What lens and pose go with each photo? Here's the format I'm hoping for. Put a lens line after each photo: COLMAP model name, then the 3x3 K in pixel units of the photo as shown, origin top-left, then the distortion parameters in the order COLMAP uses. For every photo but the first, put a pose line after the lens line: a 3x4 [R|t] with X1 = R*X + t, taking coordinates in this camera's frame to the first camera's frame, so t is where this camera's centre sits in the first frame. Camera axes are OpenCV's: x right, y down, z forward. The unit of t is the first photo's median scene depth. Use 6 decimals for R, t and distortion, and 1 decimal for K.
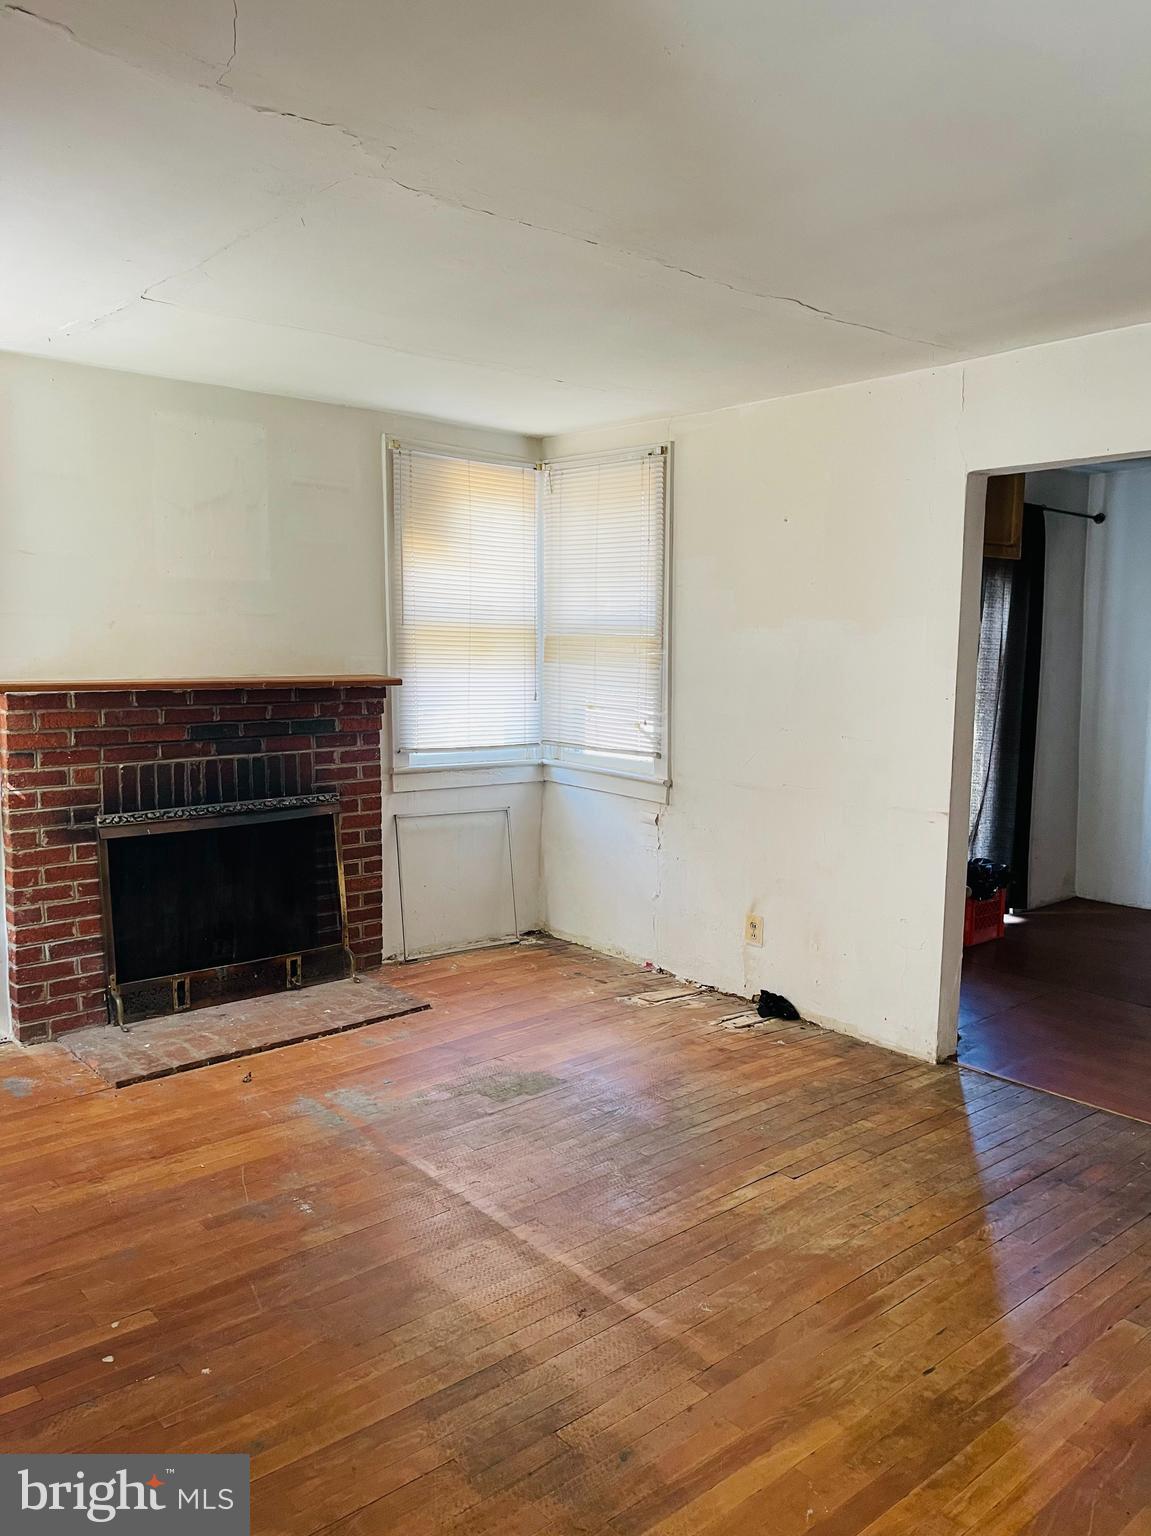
lens RADIAL K [[1147.3, 0, 555.2], [0, 1147.3, 769.3], [0, 0, 1]] dist [0.081493, -0.109553]
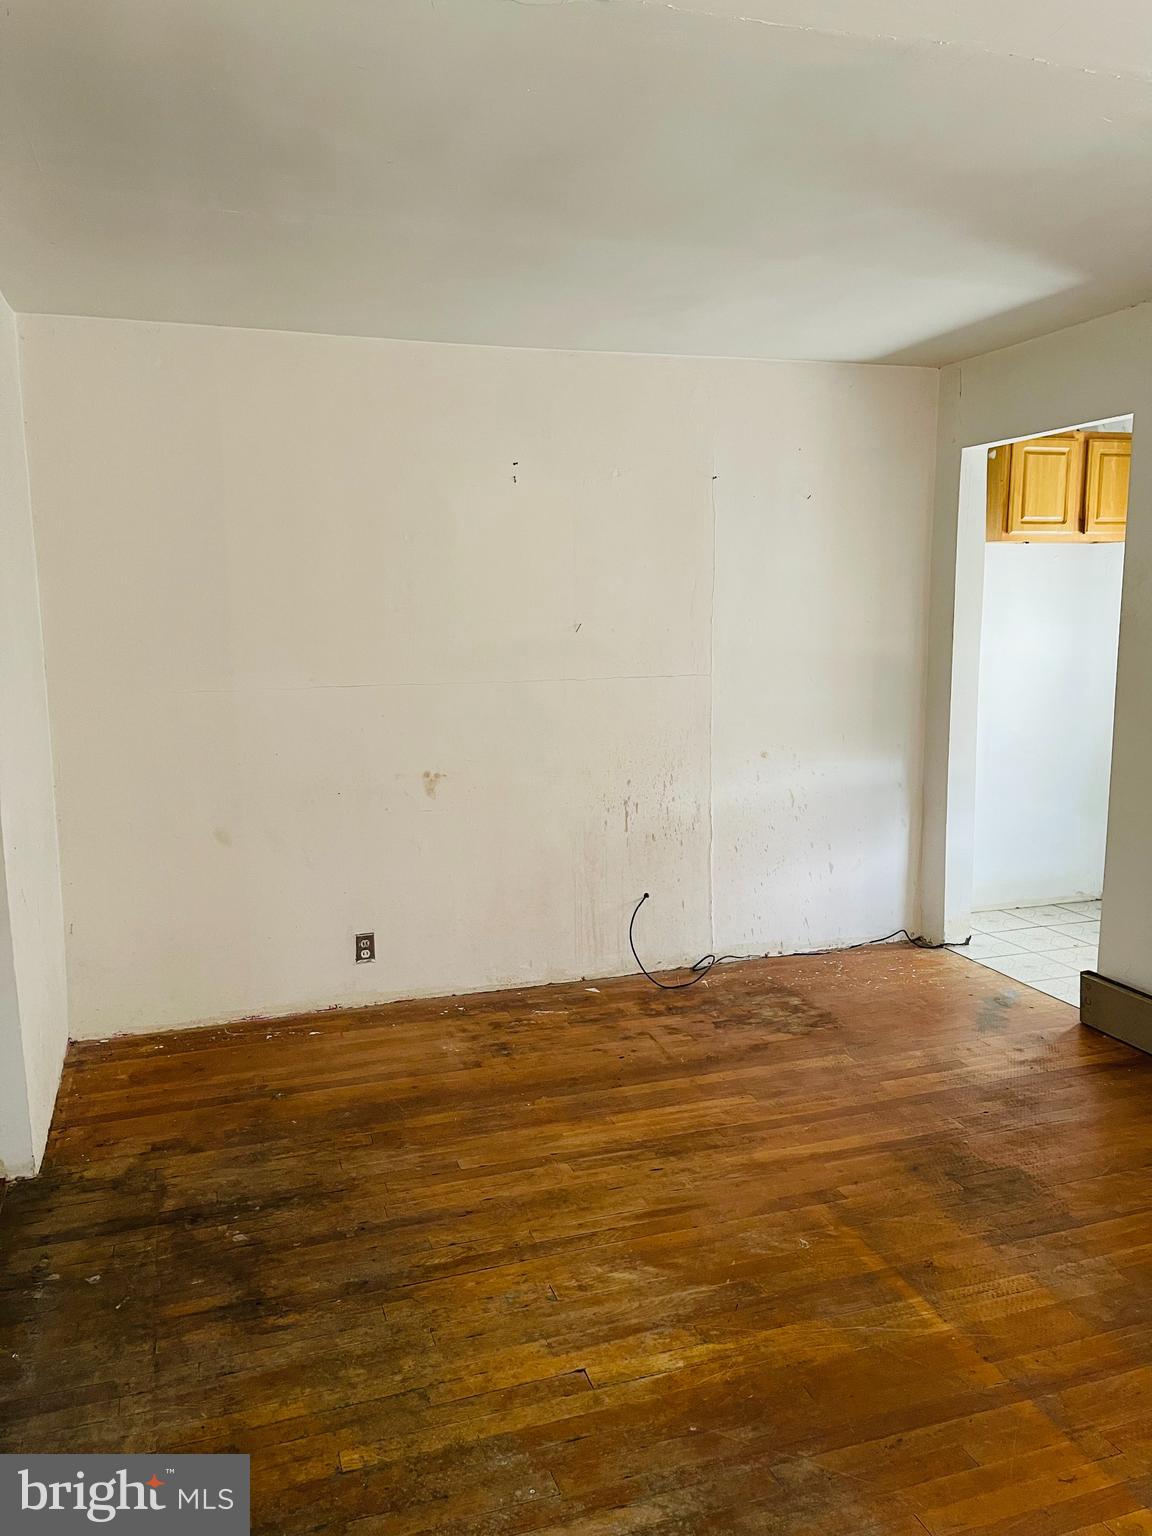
lens RADIAL K [[1147.3, 0, 555.7], [0, 1147.3, 769.3], [0, 0, 1]] dist [0.081493, -0.109553]
pose [[-0.925678, -0.050336, 0.374949, -0.036246], [0.050136, 0.966045, 0.253464, -0.235893], [-0.374976, 0.253425, -0.891723, 1.953092]]
